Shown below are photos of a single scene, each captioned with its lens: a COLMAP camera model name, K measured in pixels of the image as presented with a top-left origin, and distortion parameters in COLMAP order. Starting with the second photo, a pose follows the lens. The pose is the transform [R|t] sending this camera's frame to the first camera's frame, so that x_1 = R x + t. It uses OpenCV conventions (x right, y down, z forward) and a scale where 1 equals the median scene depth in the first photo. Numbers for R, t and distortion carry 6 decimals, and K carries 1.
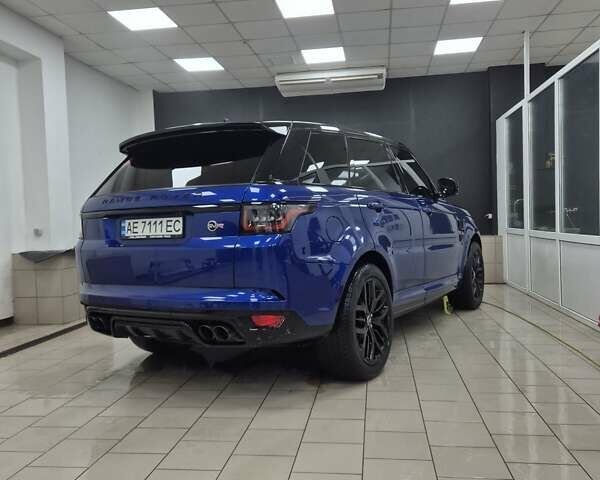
lens RADIAL K [[512.4, 0, 300.0], [0, 512.4, 240.0], [0, 0, 1]] dist [-0.004382, -0.004908]
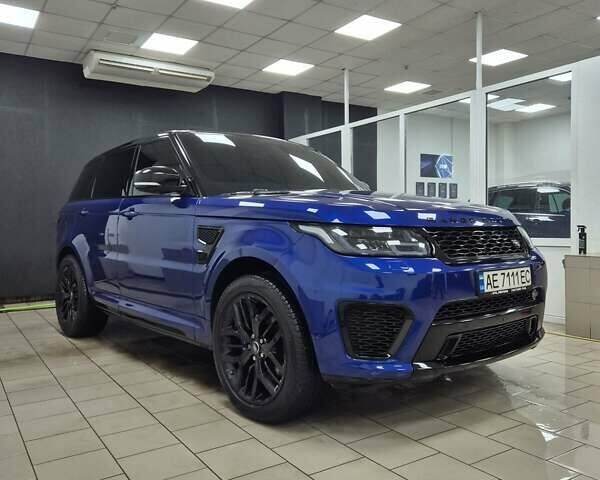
lens RADIAL K [[506.8, 0, 300.0], [0, 506.8, 240.0], [0, 0, 1]] dist [0.085933, -0.000608]
pose [[0.733929, -0.018859, 0.678964, -0.428507], [0.013065, 0.999822, 0.013648, -0.040595], [-0.679100, -0.001146, 0.734045, 0.225949]]
